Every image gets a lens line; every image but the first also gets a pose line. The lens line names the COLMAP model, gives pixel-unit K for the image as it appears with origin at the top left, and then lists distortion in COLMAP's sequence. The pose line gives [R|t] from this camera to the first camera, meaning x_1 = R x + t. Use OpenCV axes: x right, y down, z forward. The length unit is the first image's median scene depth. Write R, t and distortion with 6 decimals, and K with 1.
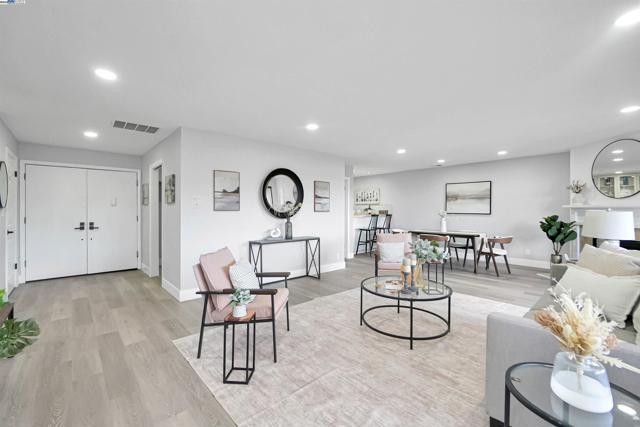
lens RADIAL K [[279.3, 0, 312.6], [0, 279.3, 209.7], [0, 0, 1]] dist [-0.004513, 0.002635]
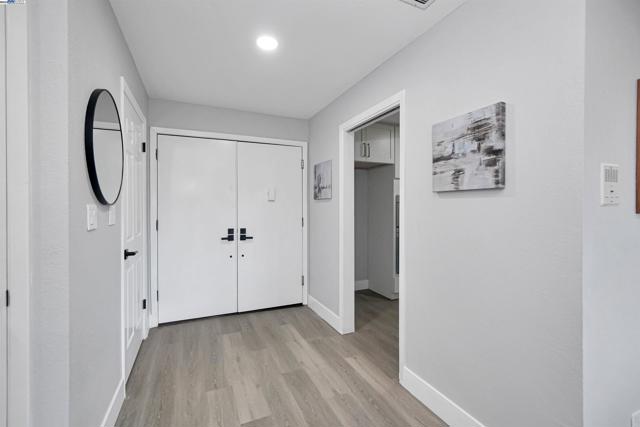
lens RADIAL K [[279.3, 0, 313.5], [0, 279.3, 209.2], [0, 0, 1]] dist [-0.004513, 0.002635]
pose [[0.951887, 0.001725, -0.306443, -0.459809], [0.000305, 0.999978, 0.006577, -0.001439], [0.306448, -0.006354, 0.951866, 0.464848]]
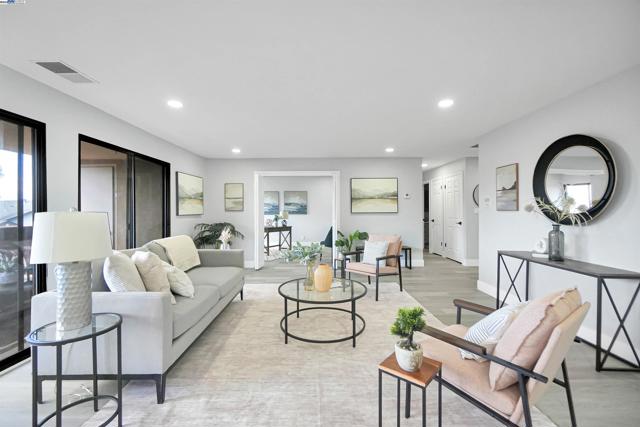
lens RADIAL K [[279.3, 0, 317.8], [0, 279.3, 208.9], [0, 0, 1]] dist [-0.004513, 0.002635]
pose [[-0.660439, -0.001449, -0.750878, 0.602444], [0.002217, 0.999990, -0.003880, 0.000283], [0.750876, -0.004227, -0.660430, 0.911322]]
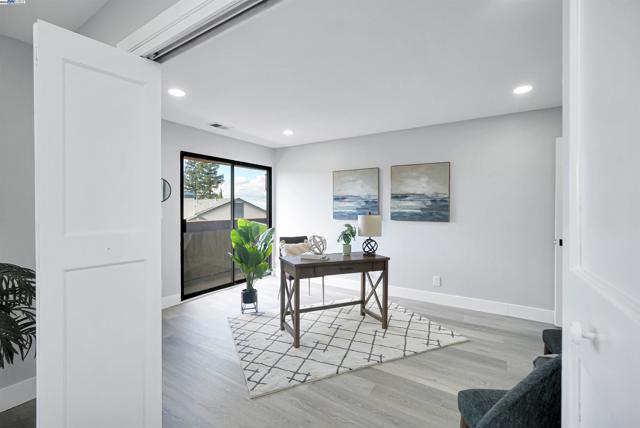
lens RADIAL K [[280.5, 0, 324.0], [0, 280.5, 214.0], [0, 0, 1]] dist [-0.004964, 0.002723]
pose [[-0.957608, 0.002970, -0.288058, -0.237659], [-0.003564, 0.999748, 0.022156, -0.006312], [0.288051, 0.022243, -0.957357, 0.220235]]
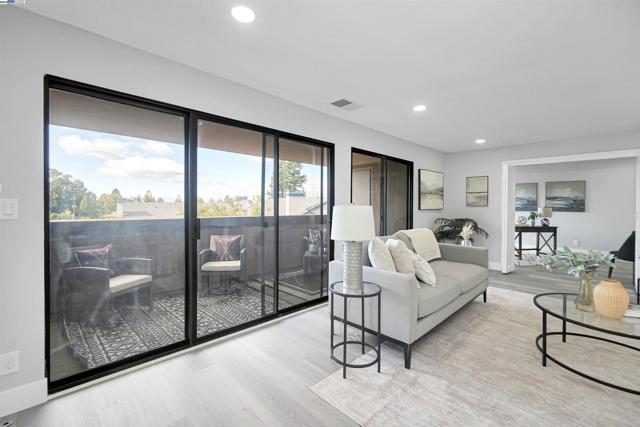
lens RADIAL K [[279.3, 0, 321.2], [0, 279.3, 207.7], [0, 0, 1]] dist [-0.004513, 0.002635]
pose [[-0.998668, -0.005696, -0.051278, 0.618750], [-0.006305, 0.999912, 0.011708, 0.000497], [0.051207, 0.012016, -0.998616, 0.932352]]
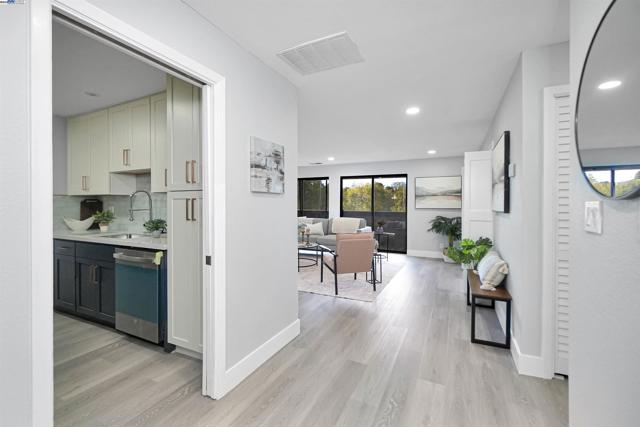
lens RADIAL K [[279.3, 0, 320.0], [0, 279.3, 204.2], [0, 0, 1]] dist [-0.004513, 0.002635]
pose [[-0.389986, -0.002464, 0.920818, -0.831320], [-0.004688, 0.999989, 0.000690, -0.001742], [-0.920809, -0.004048, -0.389993, 0.887913]]
